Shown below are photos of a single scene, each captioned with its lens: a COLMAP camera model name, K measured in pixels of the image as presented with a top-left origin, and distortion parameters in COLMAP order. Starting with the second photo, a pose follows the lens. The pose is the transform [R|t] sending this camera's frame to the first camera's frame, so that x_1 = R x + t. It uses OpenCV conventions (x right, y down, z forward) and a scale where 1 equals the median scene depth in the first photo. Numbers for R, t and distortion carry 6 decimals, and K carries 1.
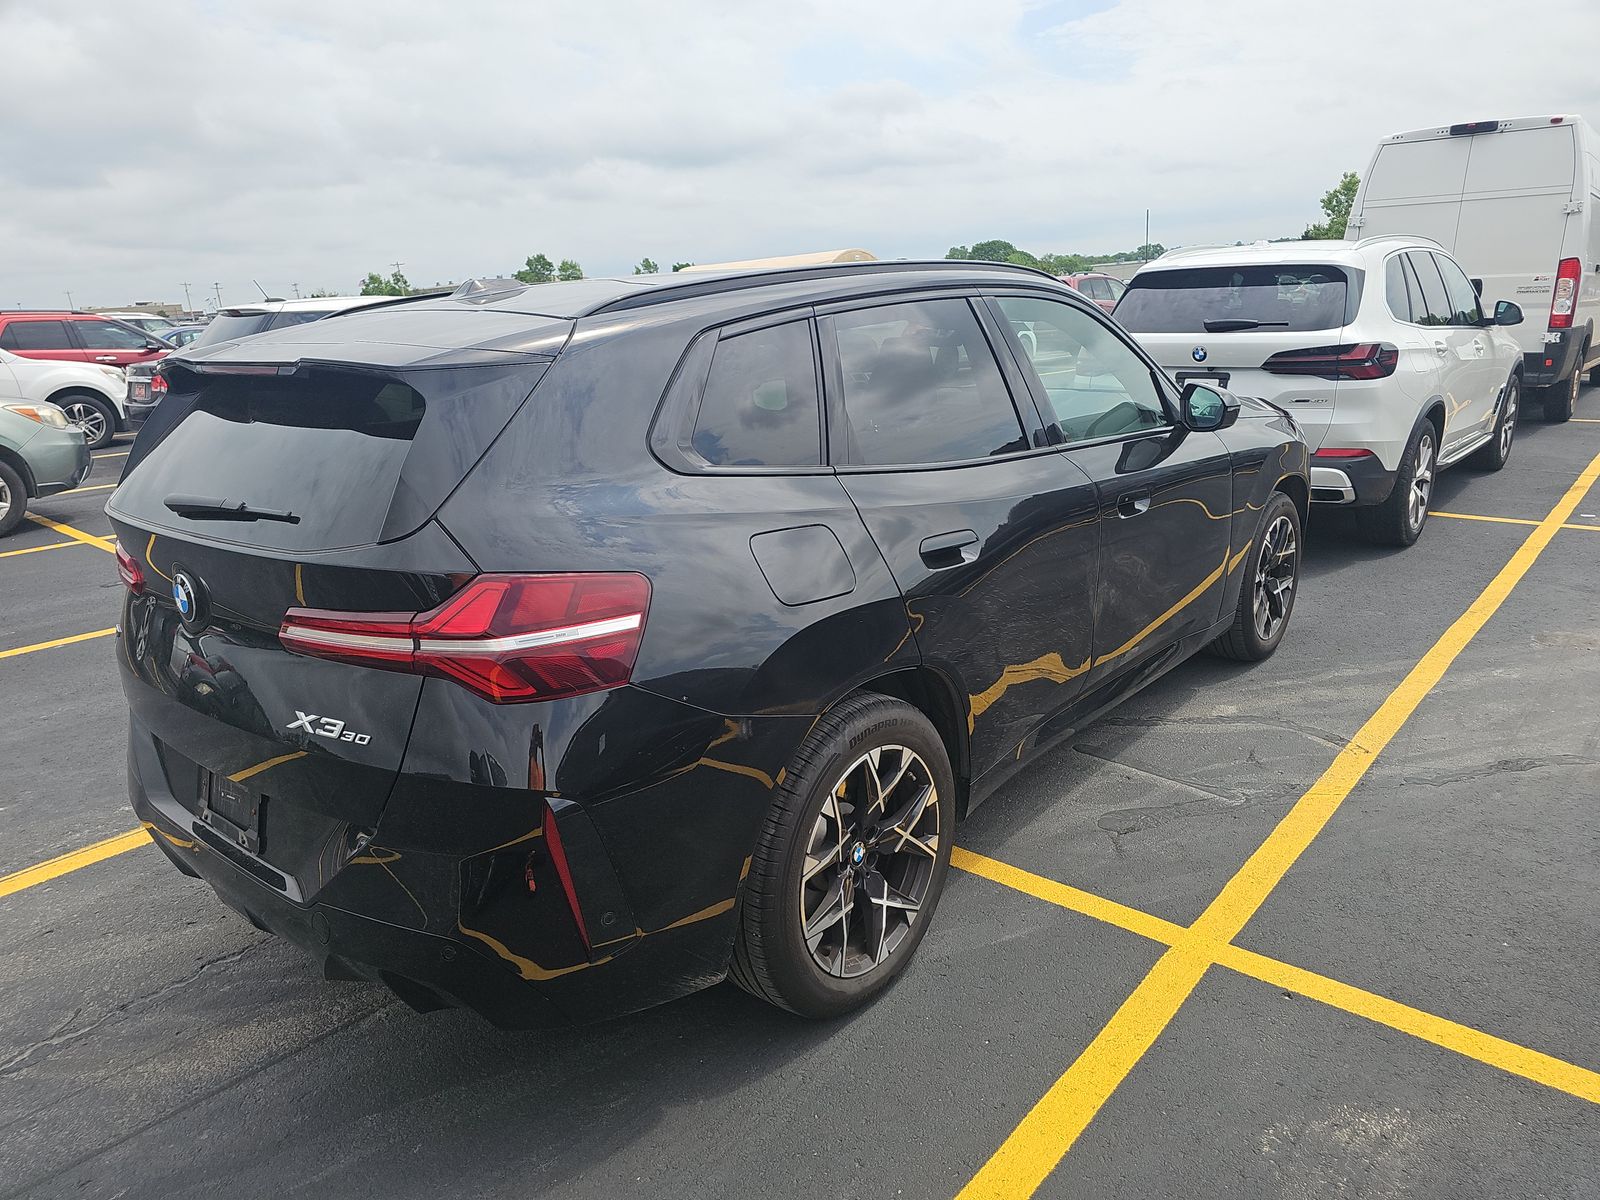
lens RADIAL K [[1070.6, 0, 800.0], [0, 1070.6, 600.0], [0, 0, 1]] dist [-0.005310, -0.001396]
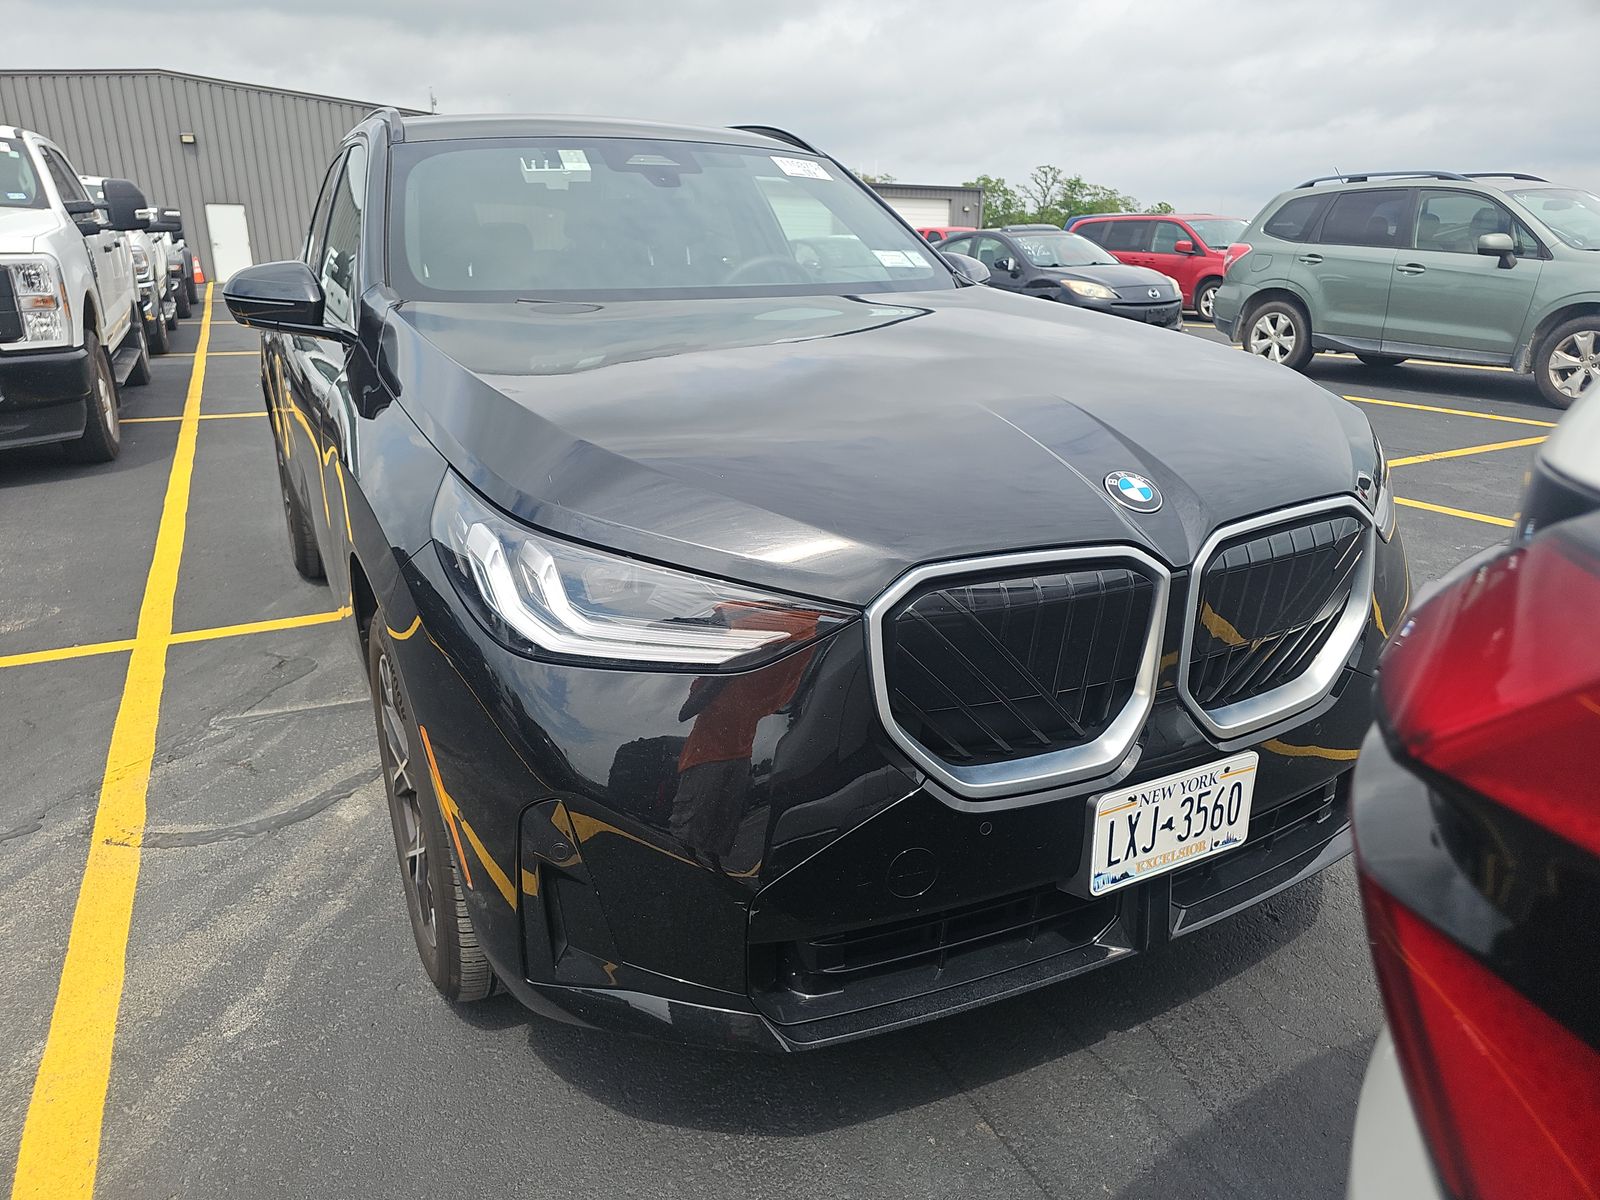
lens RADIAL K [[1070.6, 0, 800.0], [0, 1070.6, 600.0], [0, 0, 1]] dist [-0.005310, -0.001396]
pose [[-0.375372, 0.319211, -0.870172, 1.269733], [-0.253117, 0.867836, 0.427543, -0.542400], [0.891643, 0.380743, -0.244964, 2.101991]]
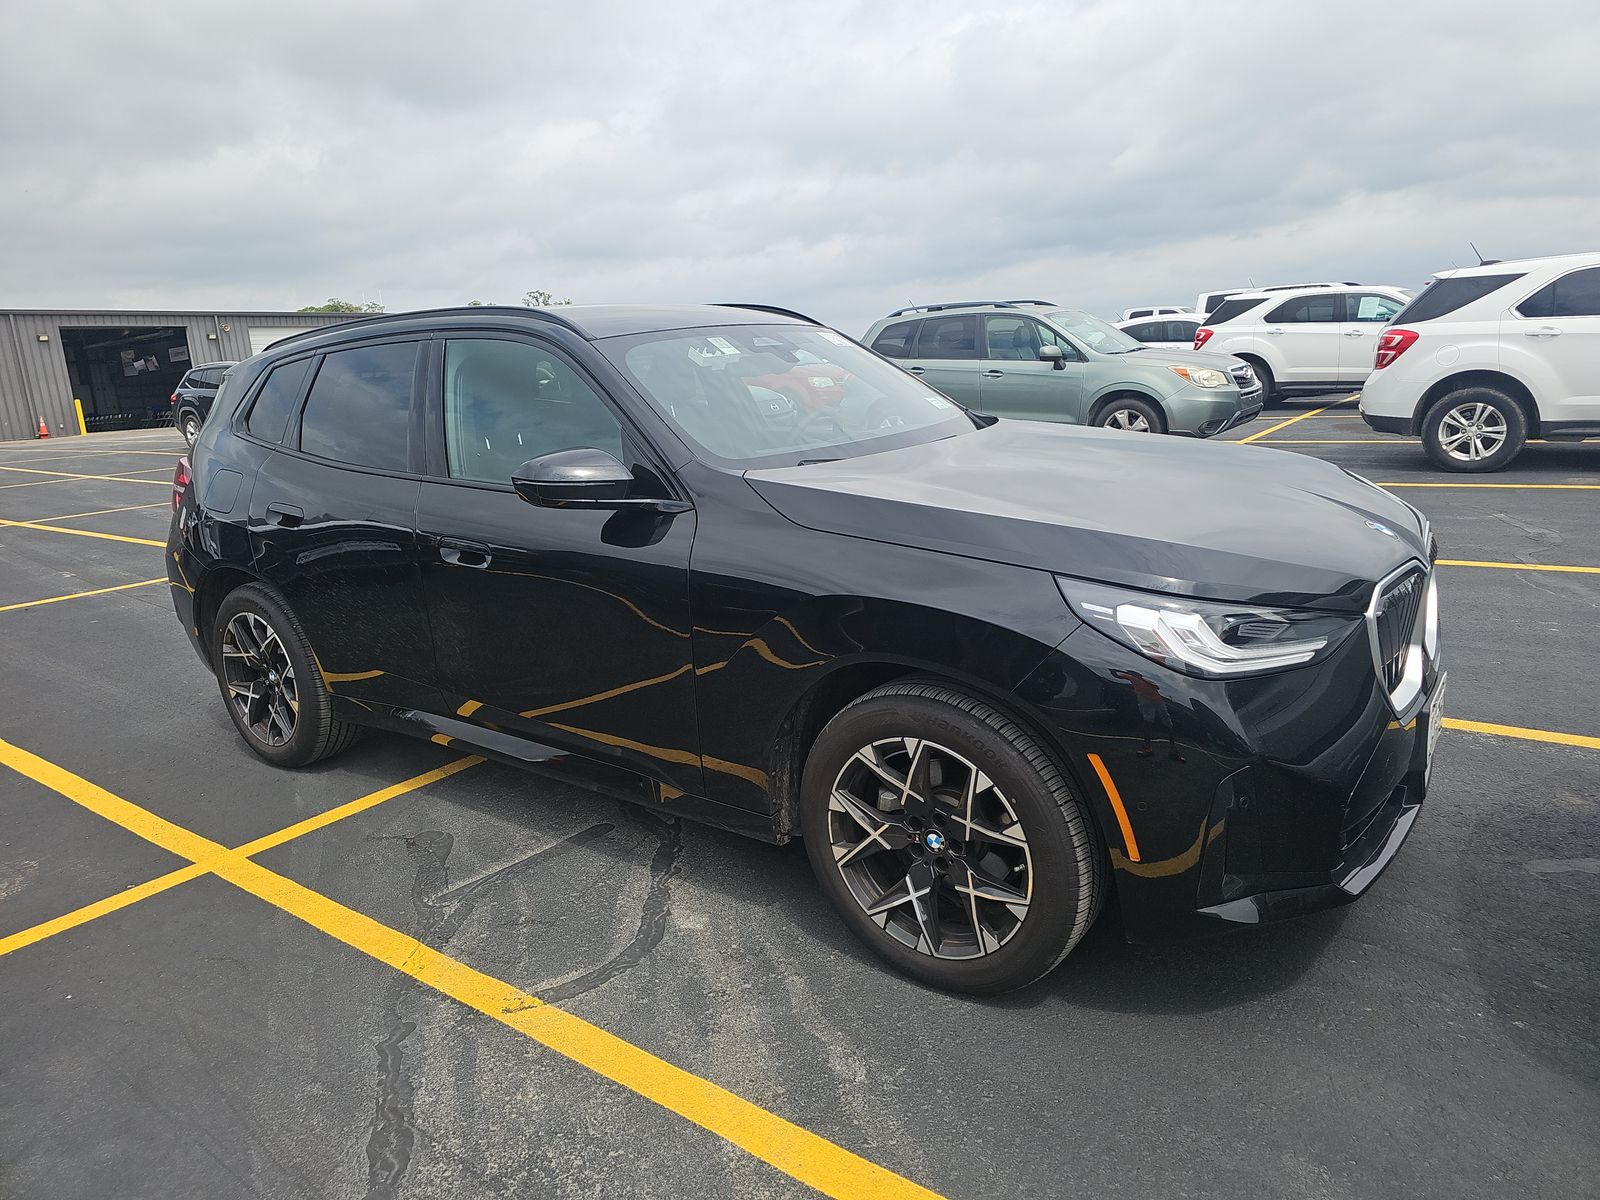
lens RADIAL K [[1031.0, 0, 827.4], [0, 1031.0, 572.0], [0, 0, 1]] dist [0.056058, -0.000383]
pose [[0.085317, 0.232674, -0.968805, 1.592834], [-0.234224, 0.949785, 0.207479, -0.438429], [0.968432, 0.209216, 0.135531, 1.474569]]
